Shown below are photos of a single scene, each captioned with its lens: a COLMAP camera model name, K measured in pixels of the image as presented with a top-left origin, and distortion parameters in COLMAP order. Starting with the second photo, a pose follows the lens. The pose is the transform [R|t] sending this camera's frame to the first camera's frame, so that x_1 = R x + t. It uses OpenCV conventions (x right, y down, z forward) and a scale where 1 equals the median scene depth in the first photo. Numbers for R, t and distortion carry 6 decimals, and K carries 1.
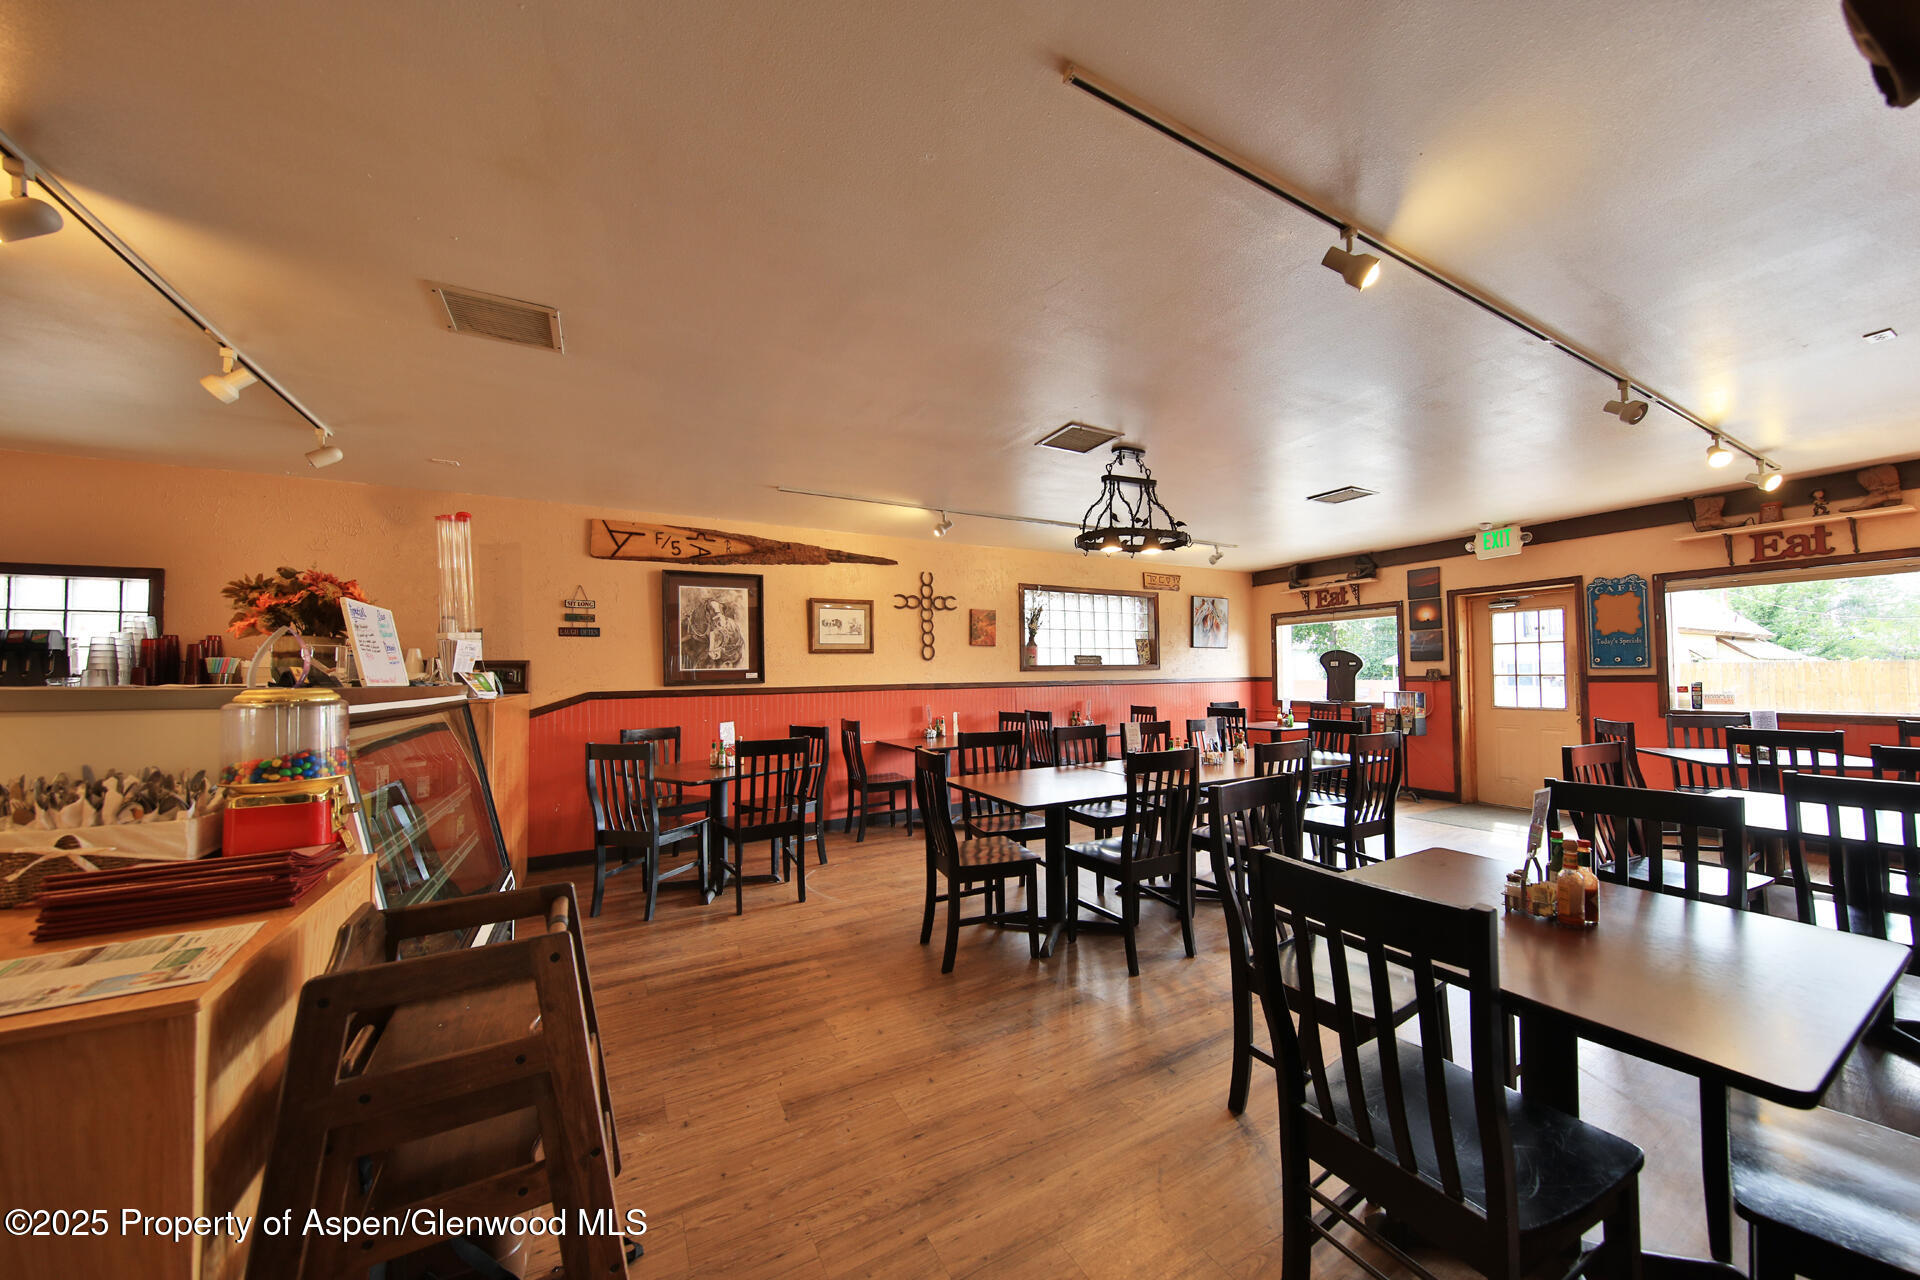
lens RADIAL K [[655.0, 0, 1003.5], [0, 655.0, 656.4], [0, 0, 1]] dist [0.002035, -0.001891]
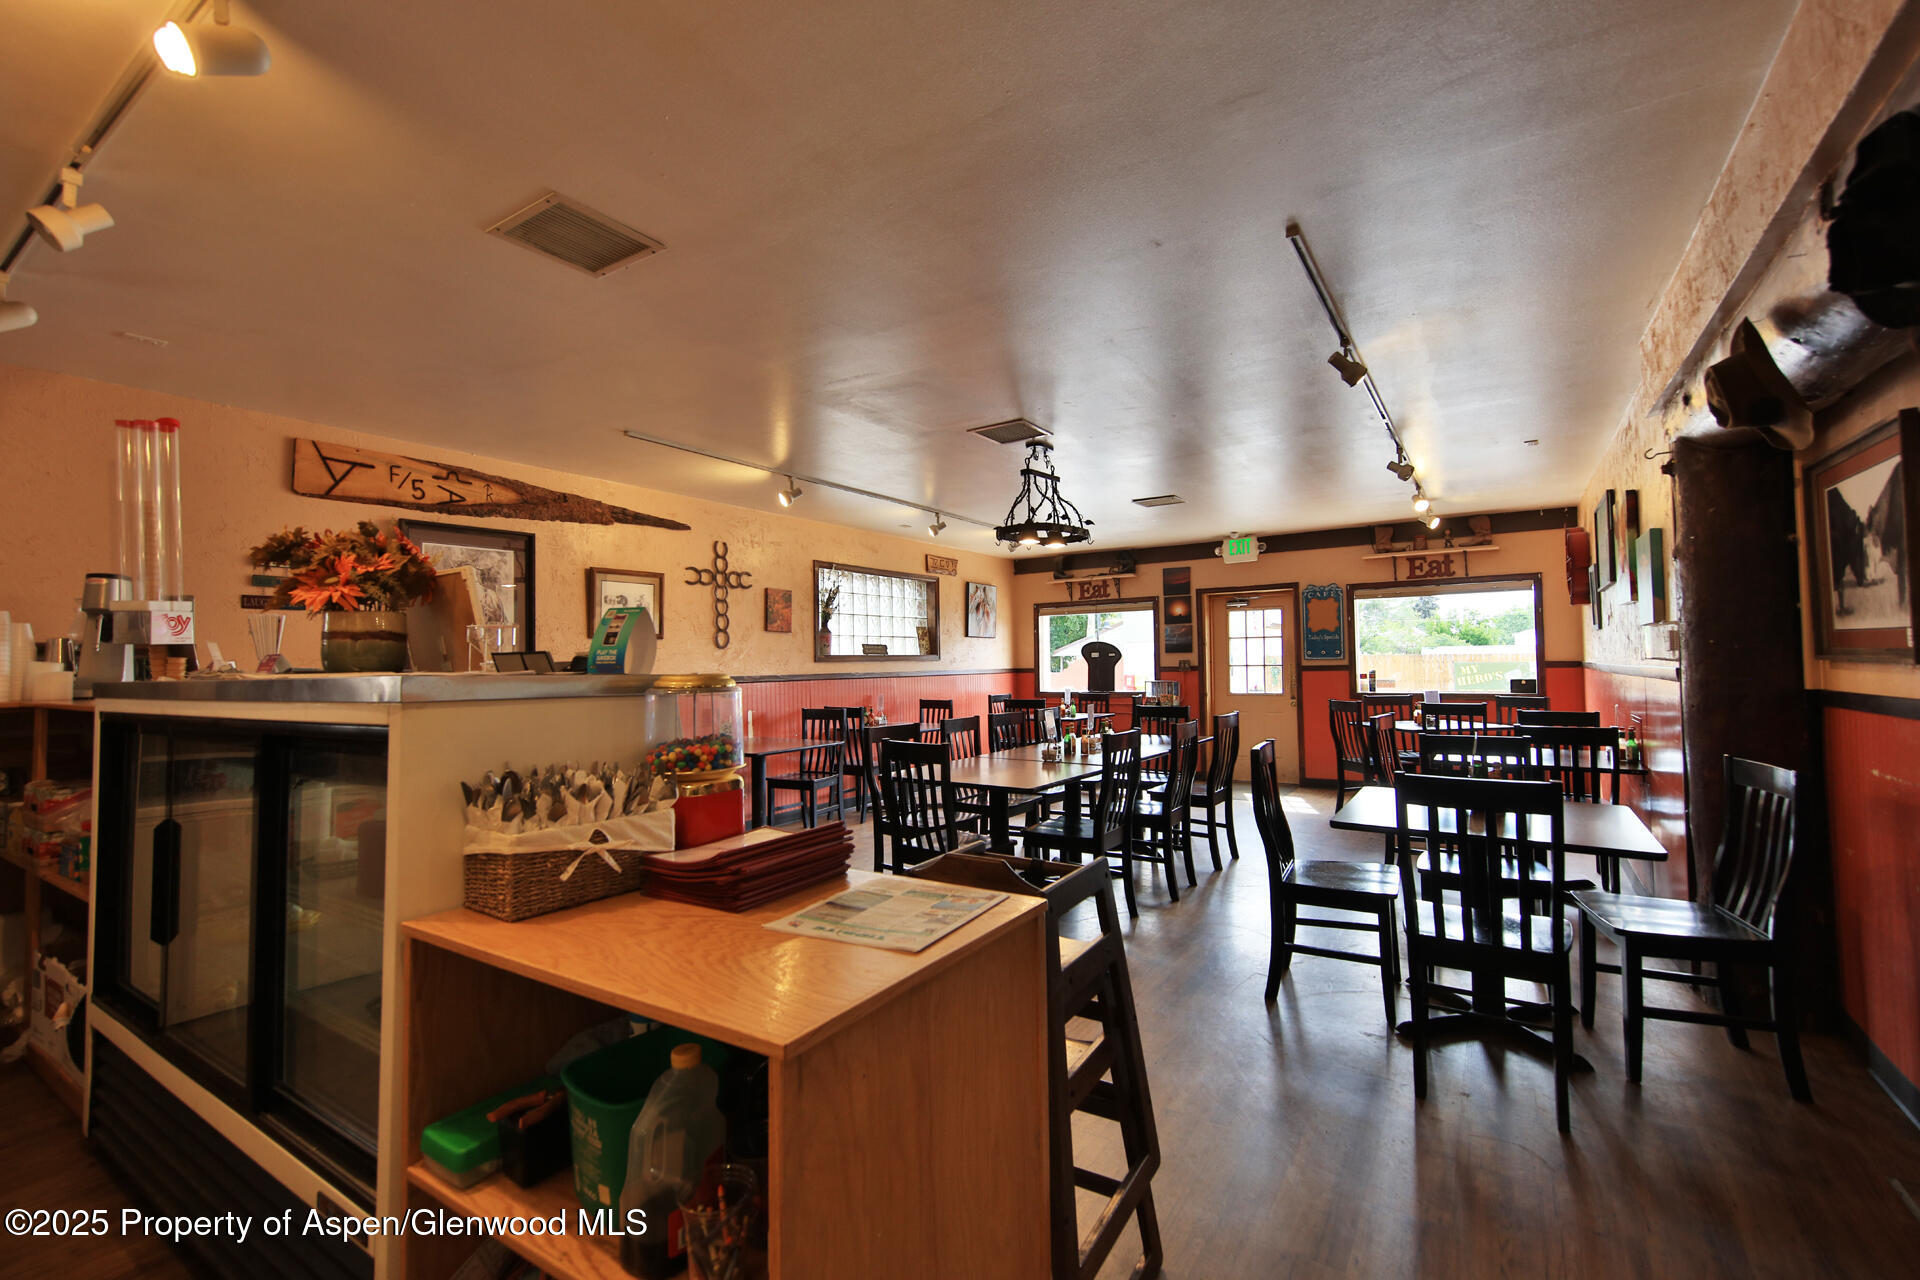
lens RADIAL K [[817.6, 0, 970.2], [0, 817.6, 636.1], [0, 0, 1]] dist [0.007891, -0.003150]
pose [[0.893904, 0.014626, 0.448020, -0.330338], [-0.009553, 0.999862, -0.013580, 0.001515], [-0.448156, 0.007860, 0.893921, -0.066114]]
